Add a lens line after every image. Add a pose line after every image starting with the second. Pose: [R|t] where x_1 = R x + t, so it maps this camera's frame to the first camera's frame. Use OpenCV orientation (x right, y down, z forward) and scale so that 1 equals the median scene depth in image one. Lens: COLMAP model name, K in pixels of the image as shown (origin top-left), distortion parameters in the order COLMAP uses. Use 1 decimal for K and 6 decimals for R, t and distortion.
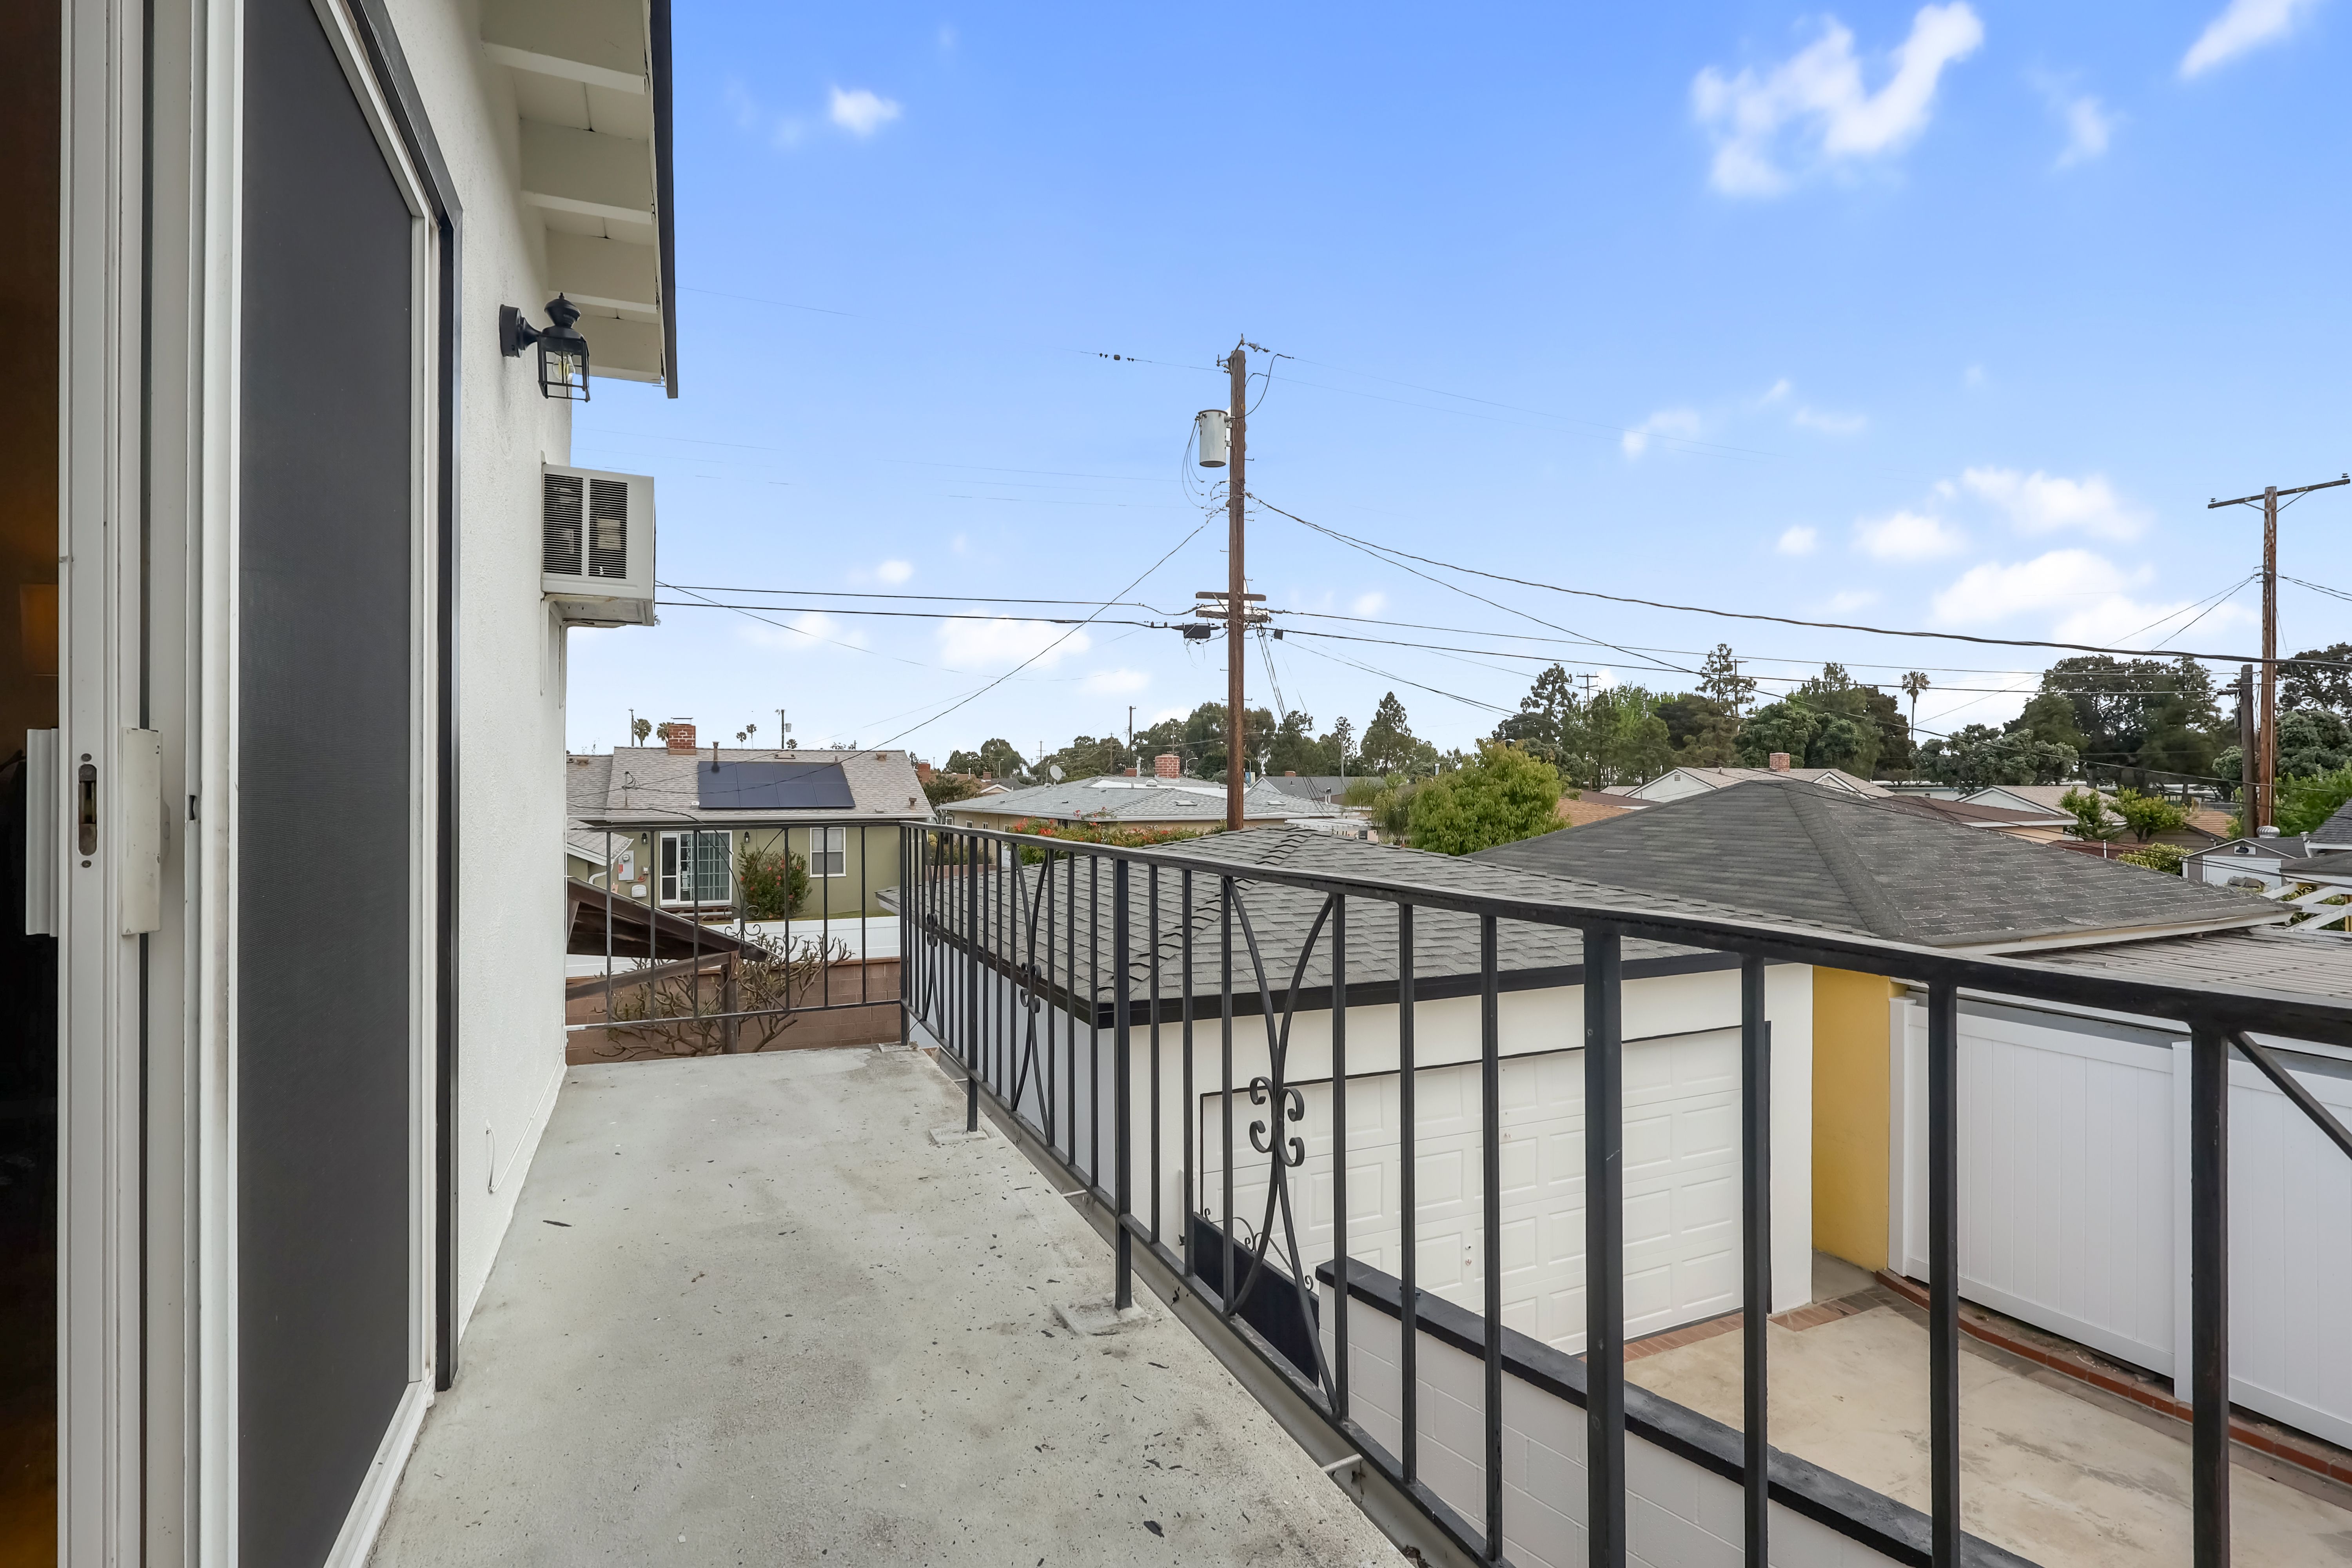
lens RADIAL K [[1099.1, 0, 1173.8], [0, 1099.1, 782.8], [0, 0, 1]] dist [0.002626, 0.000039]
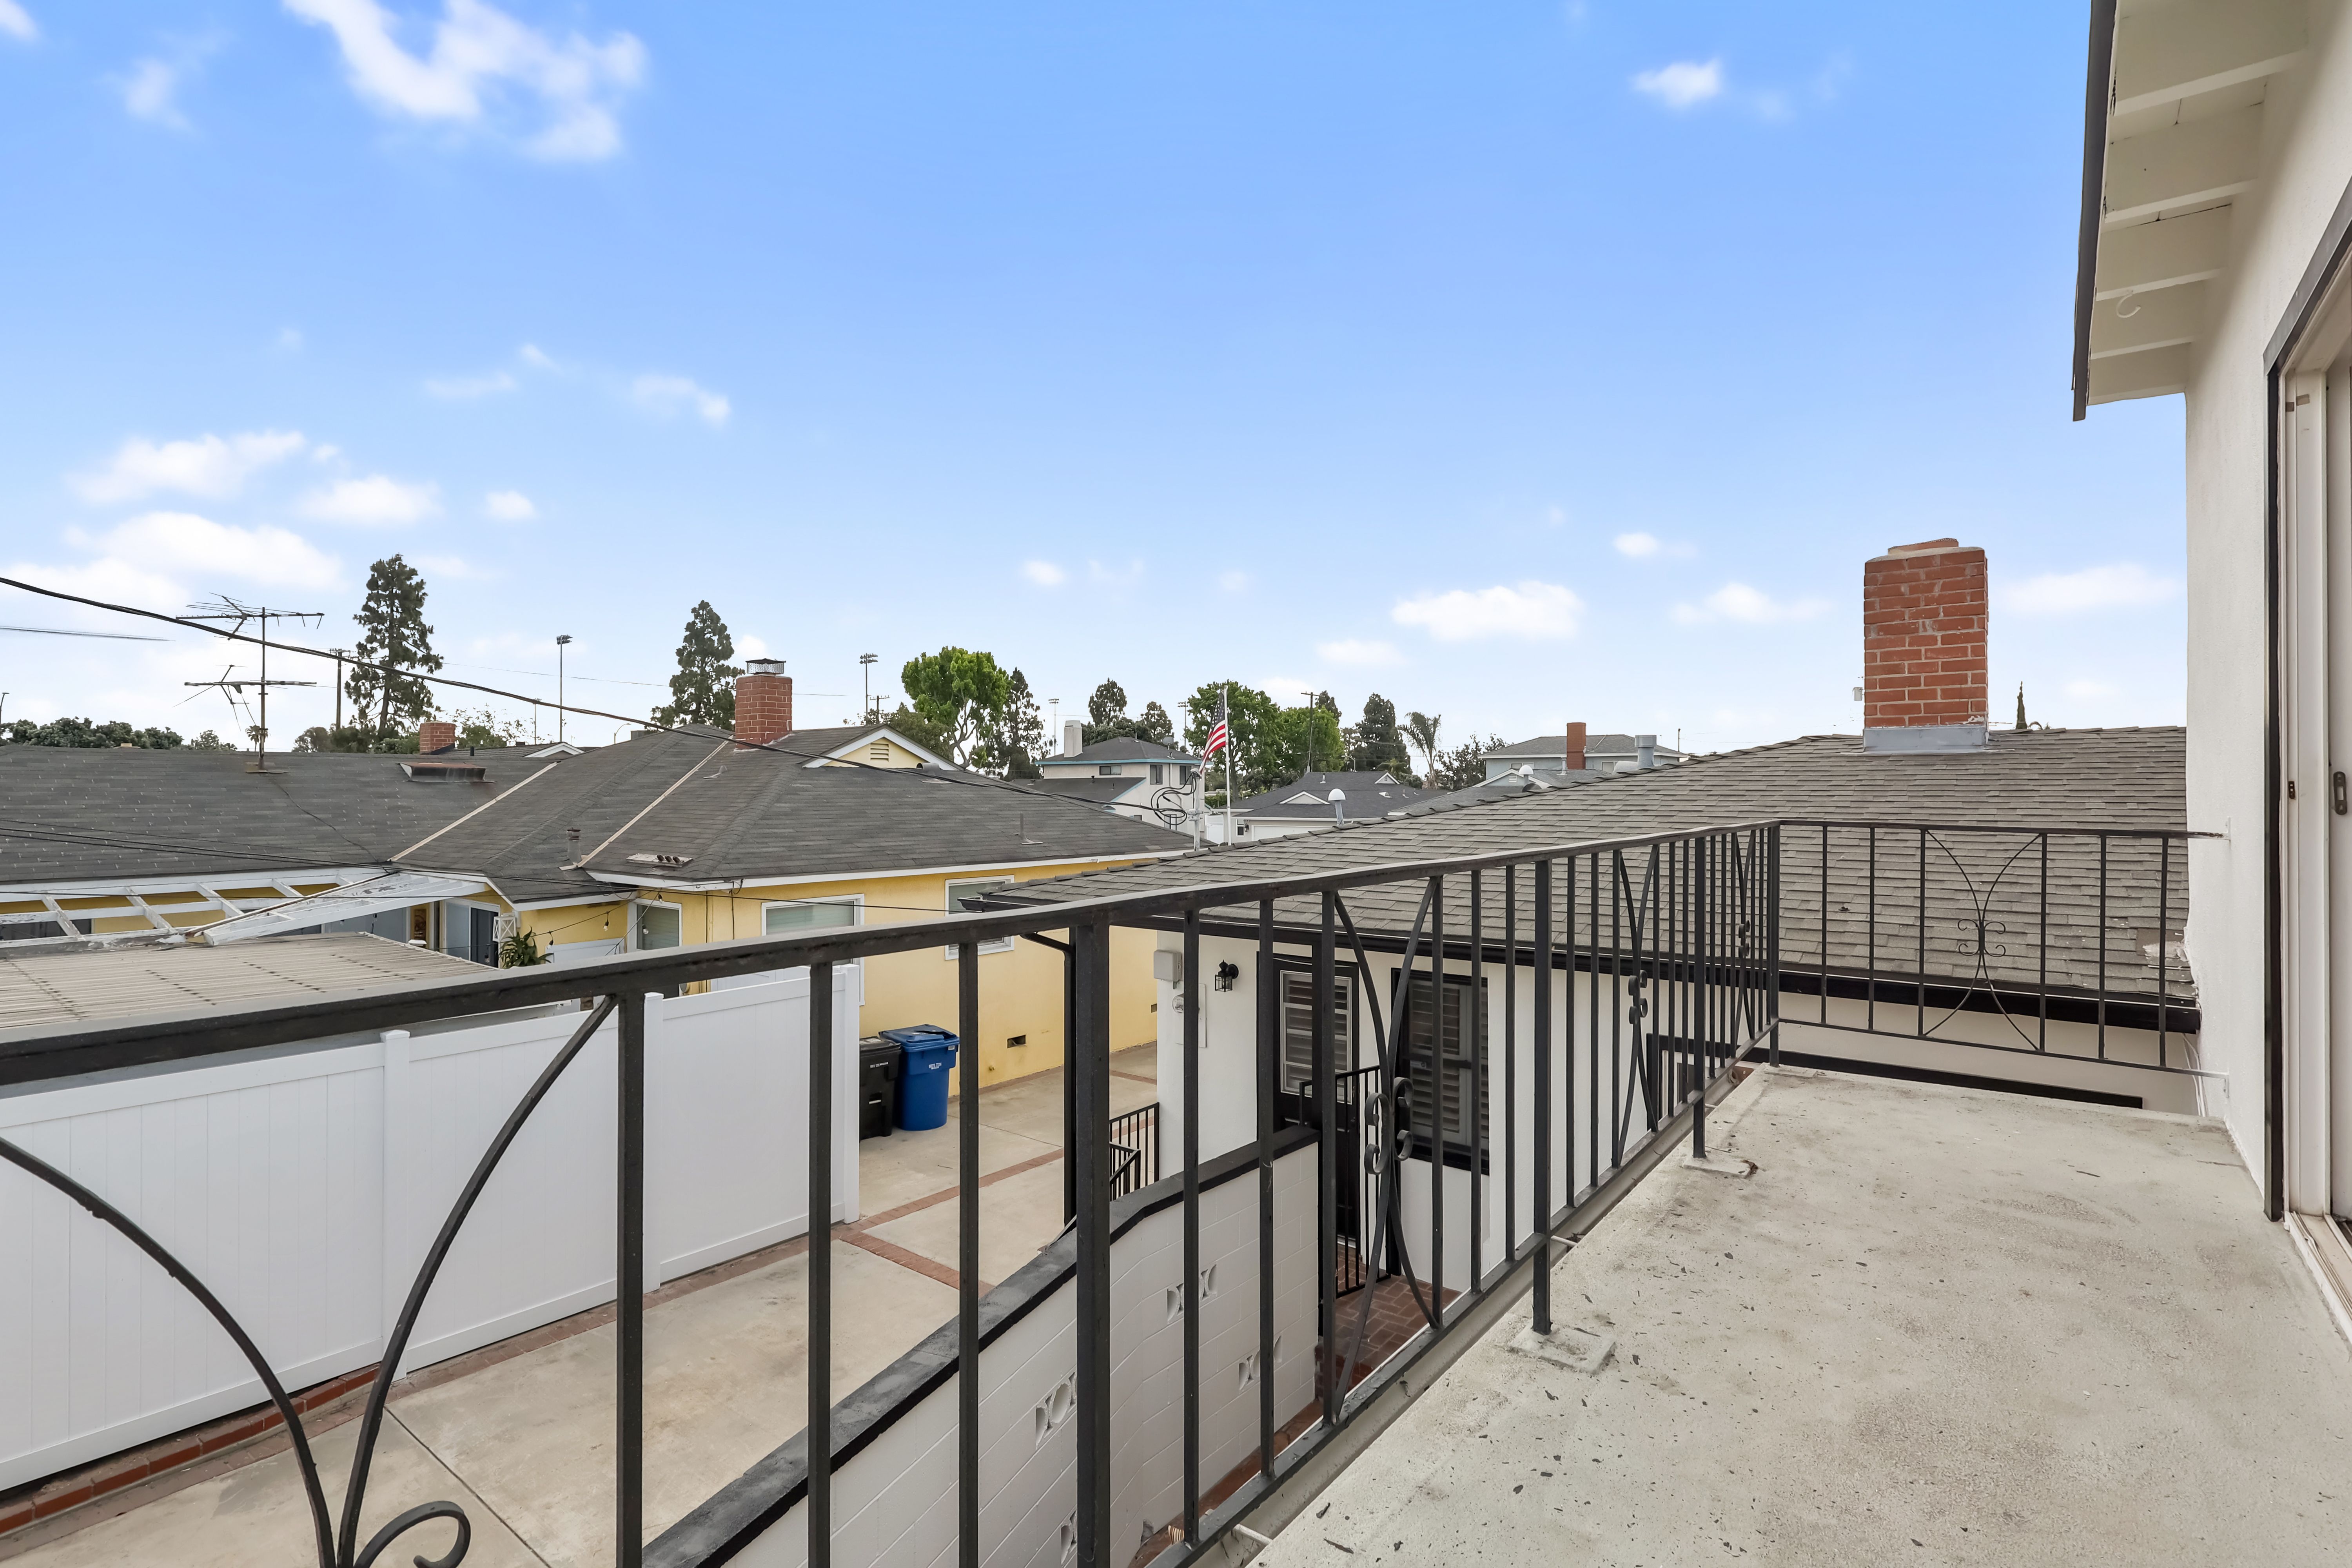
lens RADIAL K [[1099.1, 0, 1179.5], [0, 1099.1, 794.2], [0, 0, 1]] dist [0.002626, 0.000039]
pose [[-0.463569, -0.000401, 0.886061, -0.830941], [-0.004856, 0.999986, -0.002088, 0.018439], [-0.886047, -0.005271, -0.463565, 1.925006]]
